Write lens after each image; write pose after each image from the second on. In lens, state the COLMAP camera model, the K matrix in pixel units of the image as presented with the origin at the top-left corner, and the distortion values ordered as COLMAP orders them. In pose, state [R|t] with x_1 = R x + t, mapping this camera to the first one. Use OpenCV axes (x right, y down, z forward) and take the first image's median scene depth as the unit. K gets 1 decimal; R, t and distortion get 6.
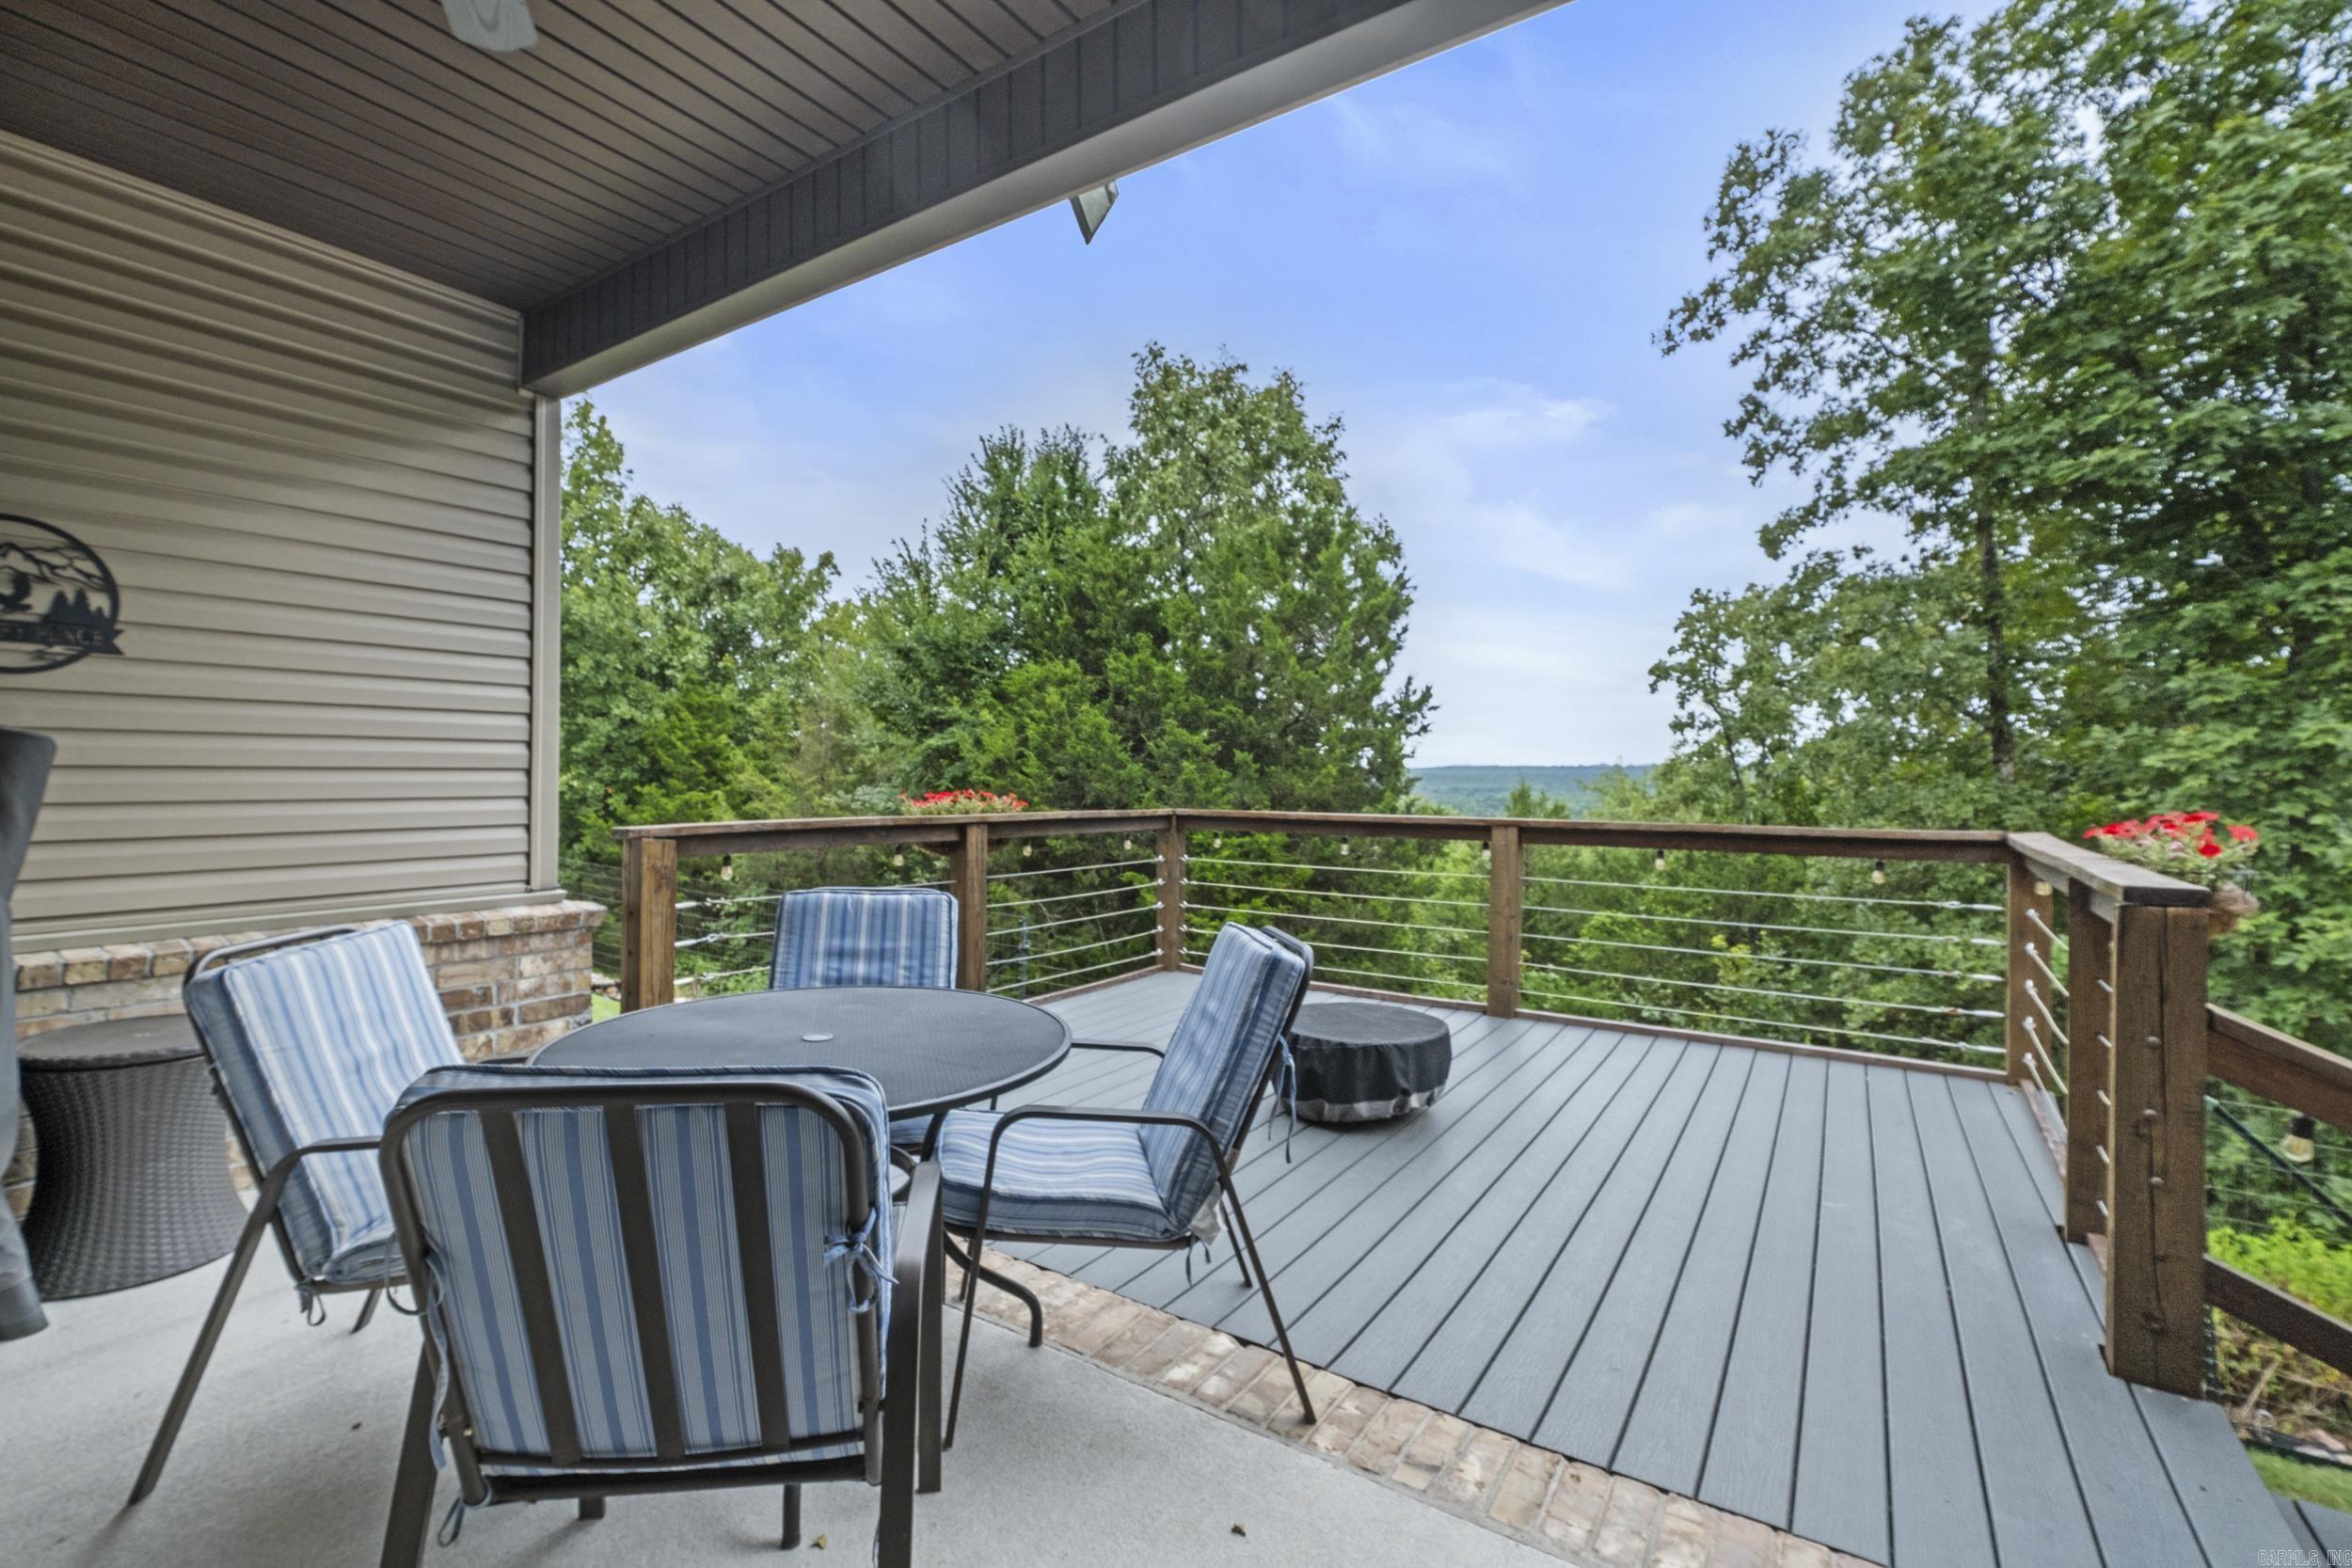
lens RADIAL K [[1038.4, 0, 1170.6], [0, 1038.4, 784.2], [0, 0, 1]] dist [-0.004497, -0.000308]
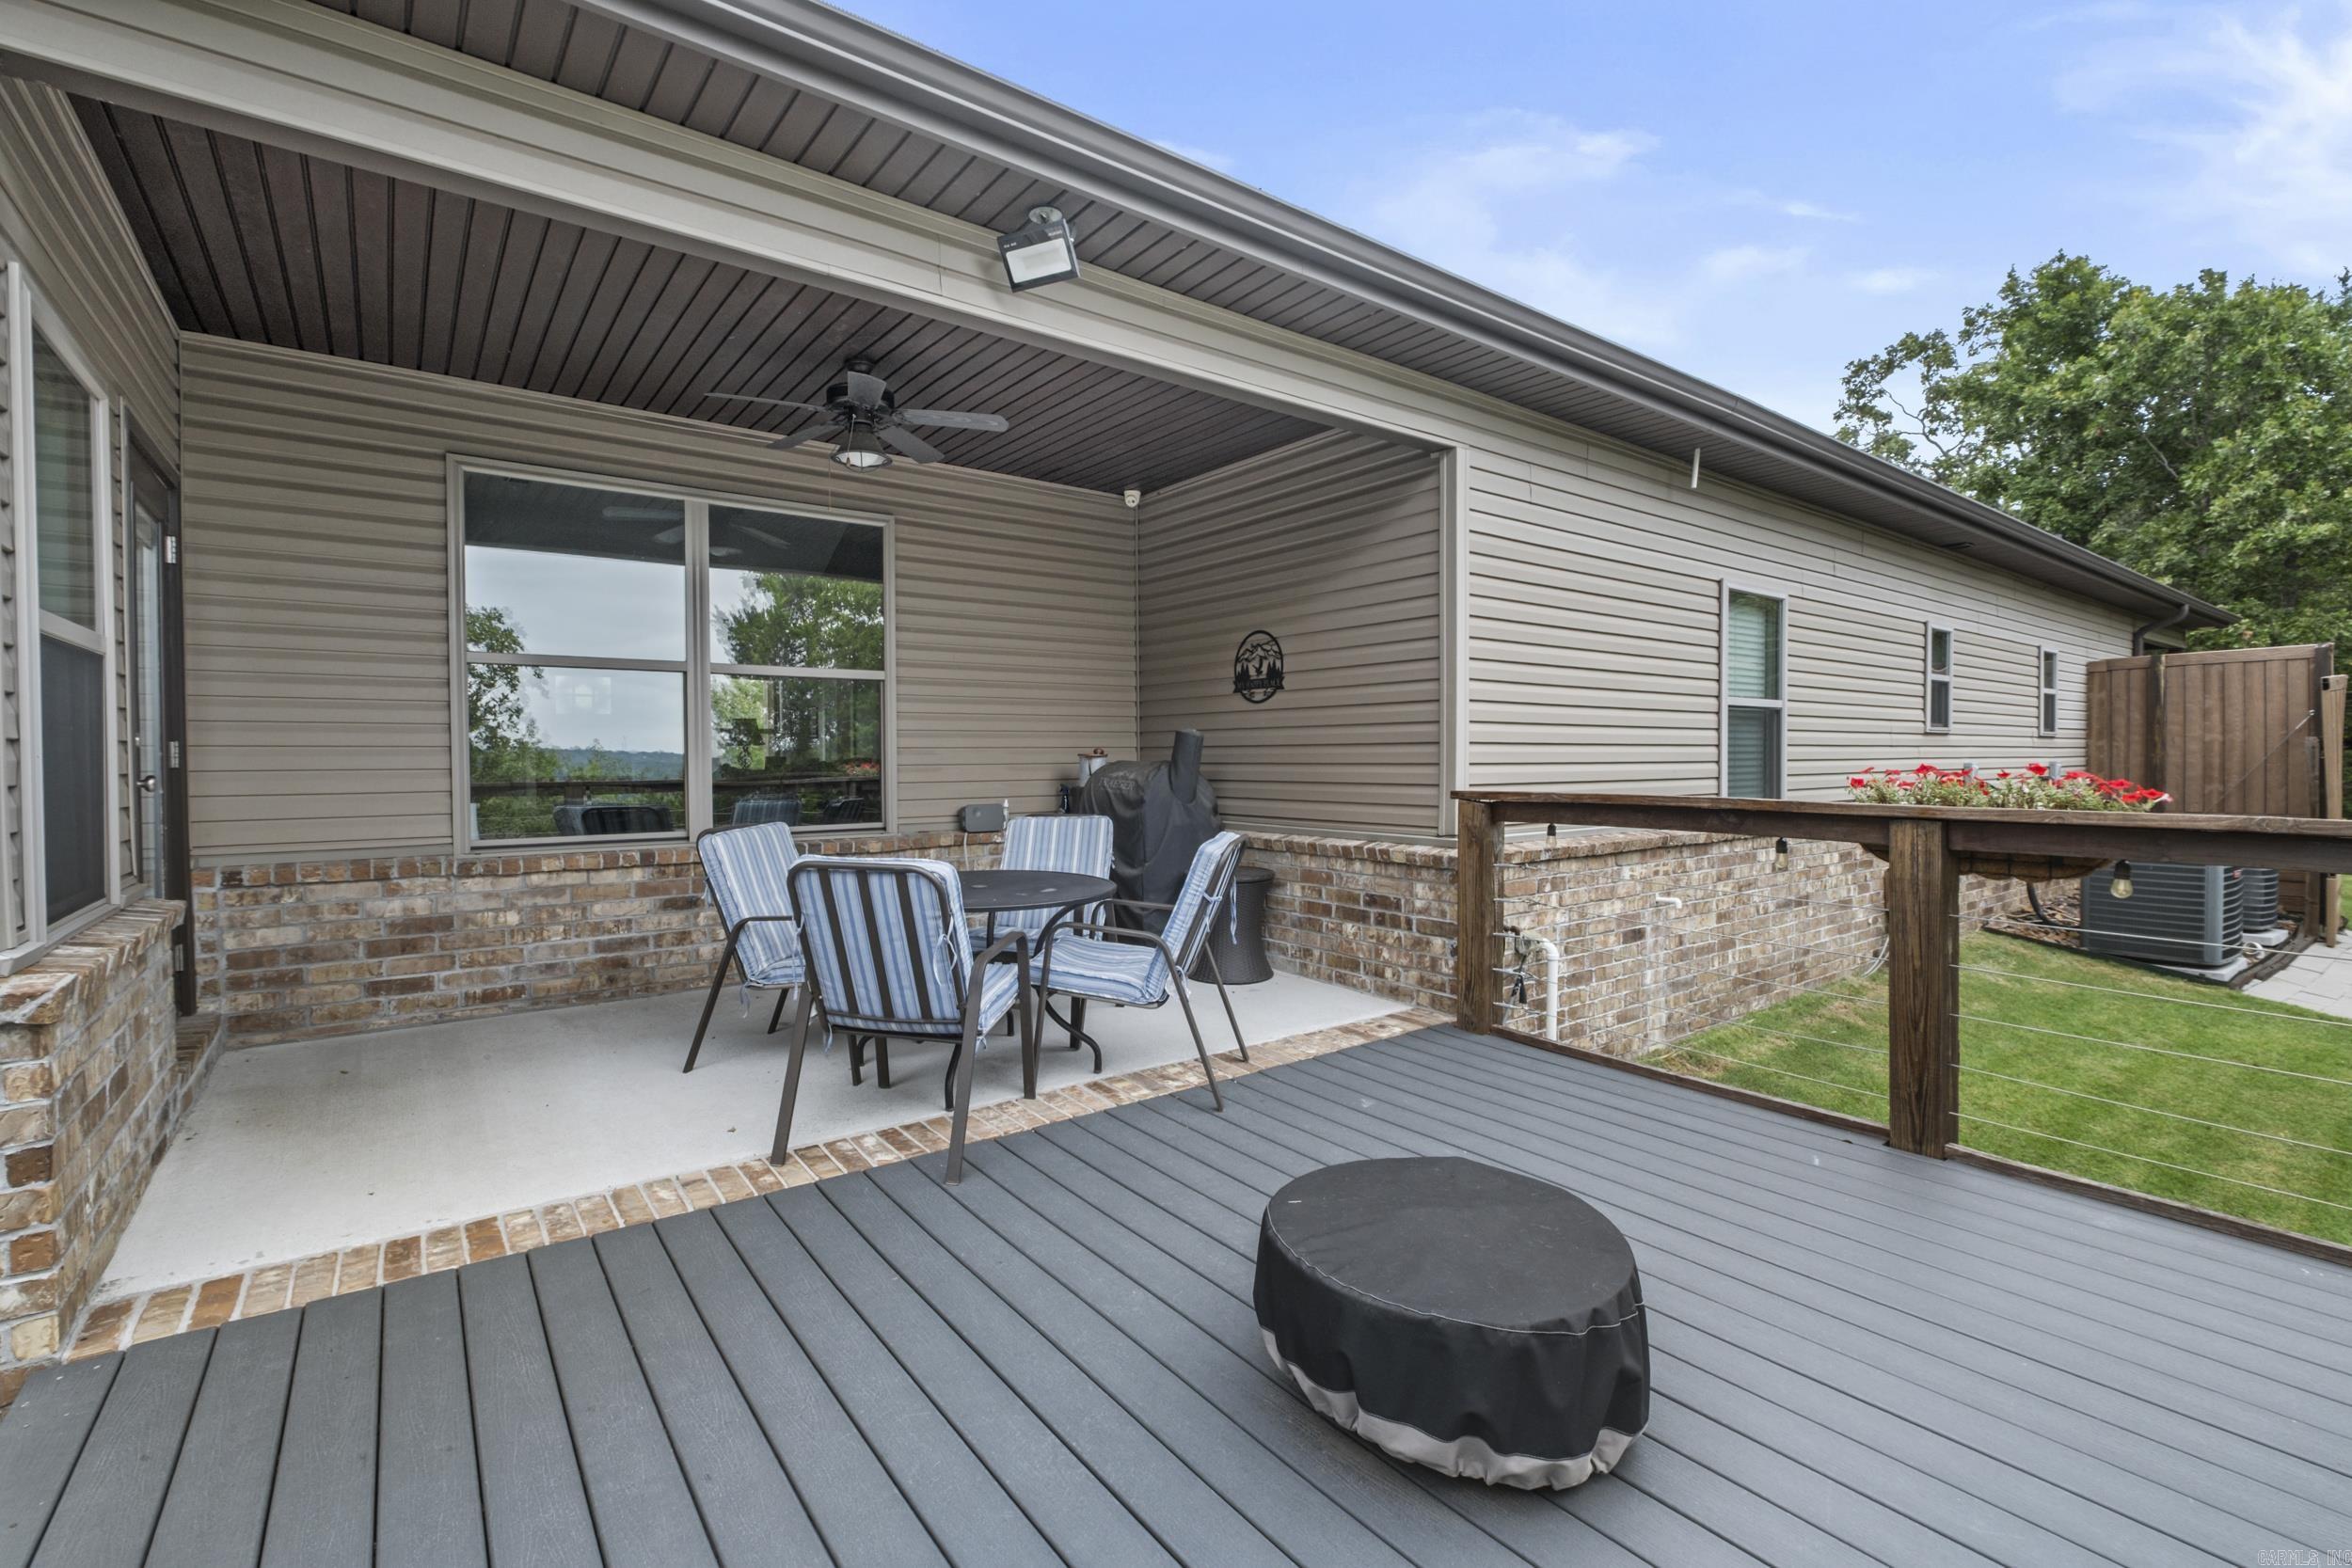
lens RADIAL K [[1038.4, 0, 1172.4], [0, 1038.4, 768.6], [0, 0, 1]] dist [-0.004497, -0.000308]
pose [[-0.336042, 0.014734, -0.941732, 0.765518], [0.001047, 0.999883, 0.015270, -0.001831], [0.941846, 0.004145, -0.336018, 1.185253]]
